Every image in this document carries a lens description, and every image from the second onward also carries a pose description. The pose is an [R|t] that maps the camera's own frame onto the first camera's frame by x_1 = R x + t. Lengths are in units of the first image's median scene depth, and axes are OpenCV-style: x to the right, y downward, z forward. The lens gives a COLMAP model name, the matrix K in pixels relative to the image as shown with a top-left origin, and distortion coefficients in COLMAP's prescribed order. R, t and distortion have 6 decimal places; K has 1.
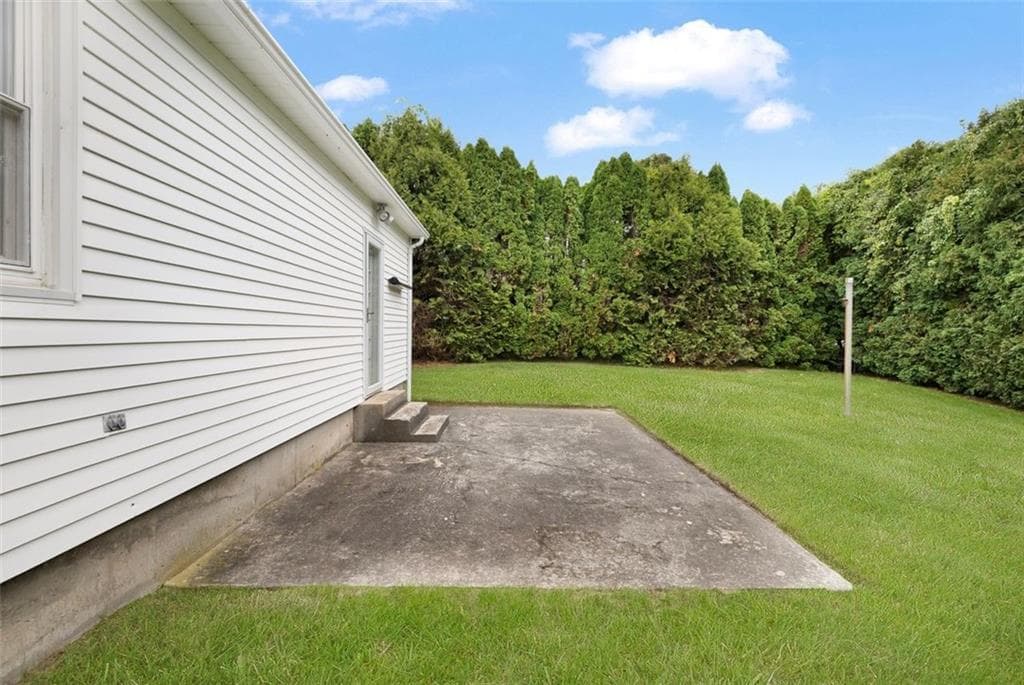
lens RADIAL K [[444.2, 0, 511.7], [0, 444.2, 333.3], [0, 0, 1]] dist [0.000212, 0.000016]
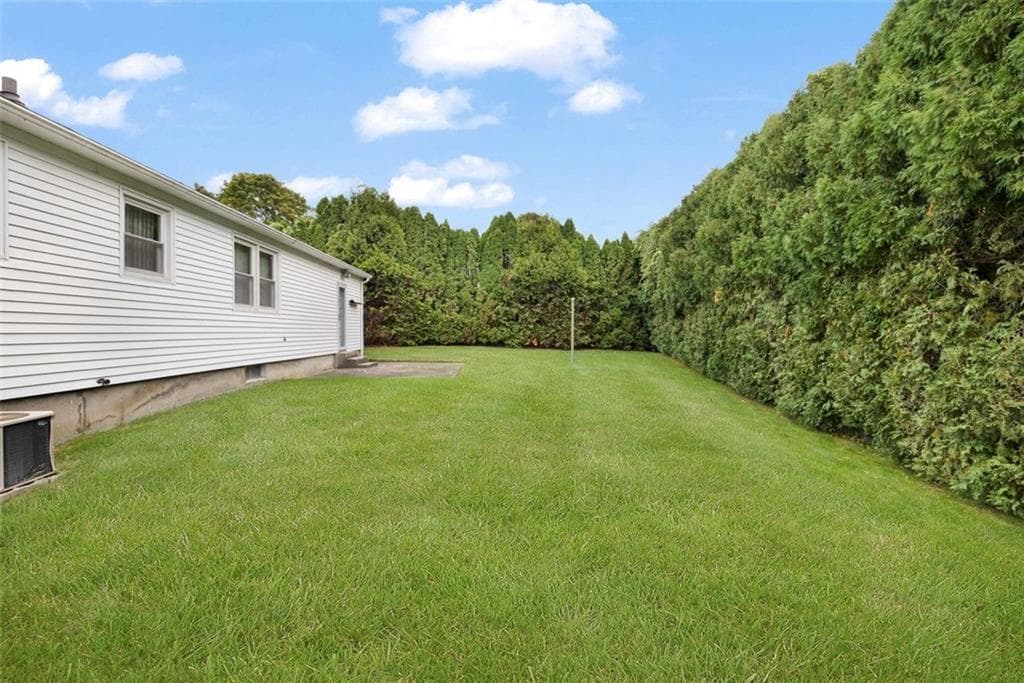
lens RADIAL K [[434.4, 0, 507.5], [0, 434.4, 339.7], [0, 0, 1]] dist [0.000987, 0.000267]
pose [[0.999223, -0.009034, 0.038373, 0.210019], [0.008552, 0.999883, 0.012696, 0.024832], [-0.038483, -0.012358, 0.999183, -0.590001]]
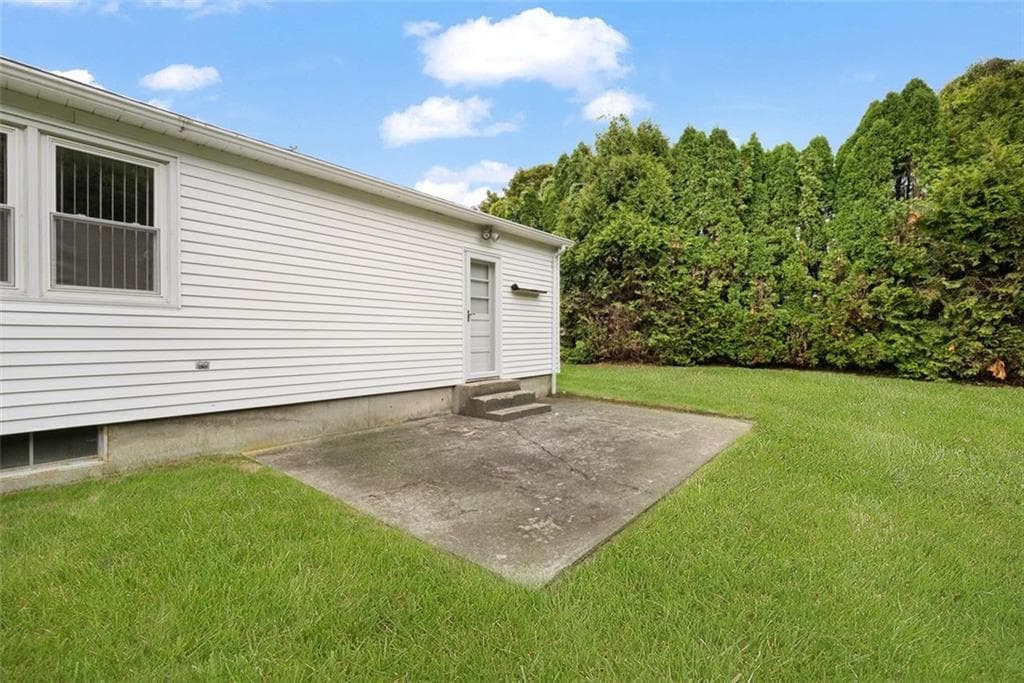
lens RADIAL K [[434.4, 0, 507.5], [0, 434.4, 339.7], [0, 0, 1]] dist [0.000987, 0.000267]
pose [[0.760900, -0.001633, -0.648867, 0.237797], [-0.000562, 0.999995, -0.003176, 0.012726], [0.648869, 0.002781, 0.760895, 0.053748]]
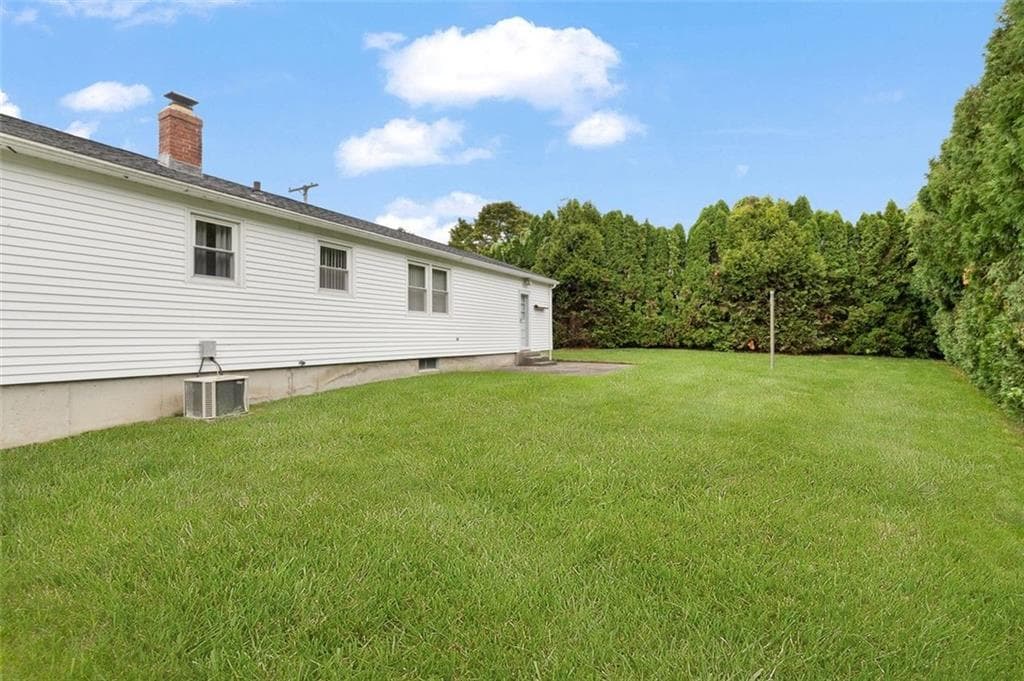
lens RADIAL K [[439.2, 0, 519.9], [0, 439.2, 335.7], [0, 0, 1]] dist [0.002740, 0.000262]
pose [[0.873346, -0.015208, -0.486863, 0.414838], [0.009775, 0.999858, -0.013698, 0.037301], [0.487002, 0.007204, 0.873371, -0.572819]]
